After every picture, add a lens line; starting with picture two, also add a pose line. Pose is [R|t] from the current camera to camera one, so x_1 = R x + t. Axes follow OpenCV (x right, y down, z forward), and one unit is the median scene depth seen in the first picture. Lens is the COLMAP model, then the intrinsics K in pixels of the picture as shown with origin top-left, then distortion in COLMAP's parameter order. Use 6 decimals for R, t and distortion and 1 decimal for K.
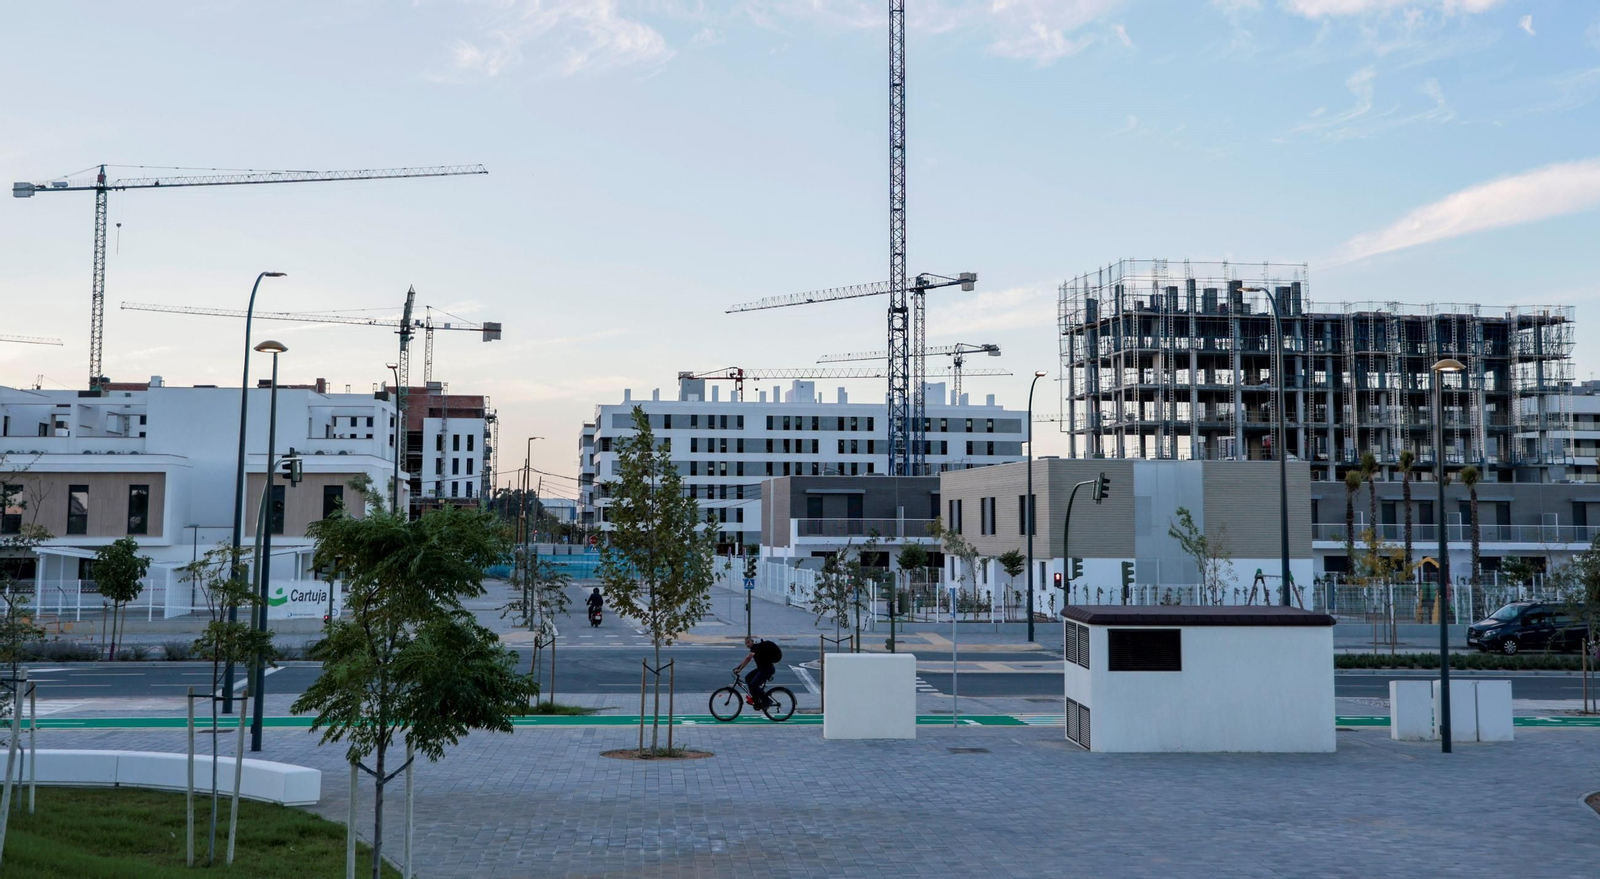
lens RADIAL K [[1630.3, 0, 792.6], [0, 1630.3, 428.5], [0, 0, 1]] dist [0.026094, 0.000000]
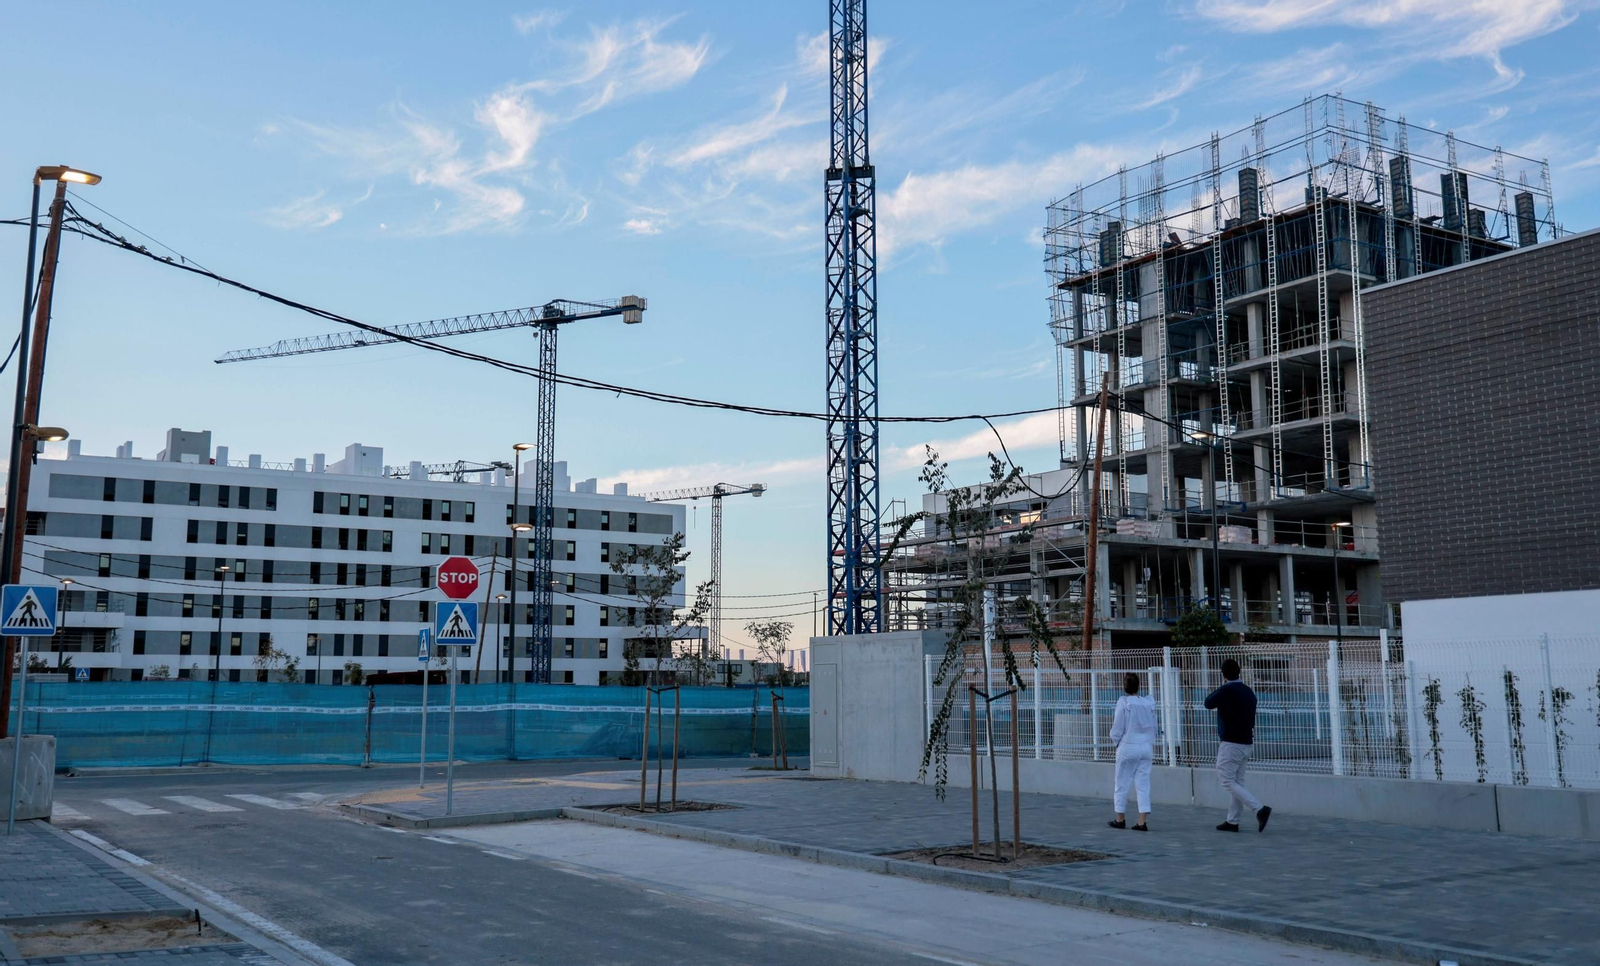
lens RADIAL K [[1476.7, 0, 801.4], [0, 1476.7, 459.1], [0, 0, 1]] dist [-0.012532, 0.000000]
pose [[0.912984, 0.056154, 0.404113, -0.079452], [-0.017062, 0.994872, -0.099695, 0.035939], [-0.407639, 0.084125, 0.909260, 0.399832]]
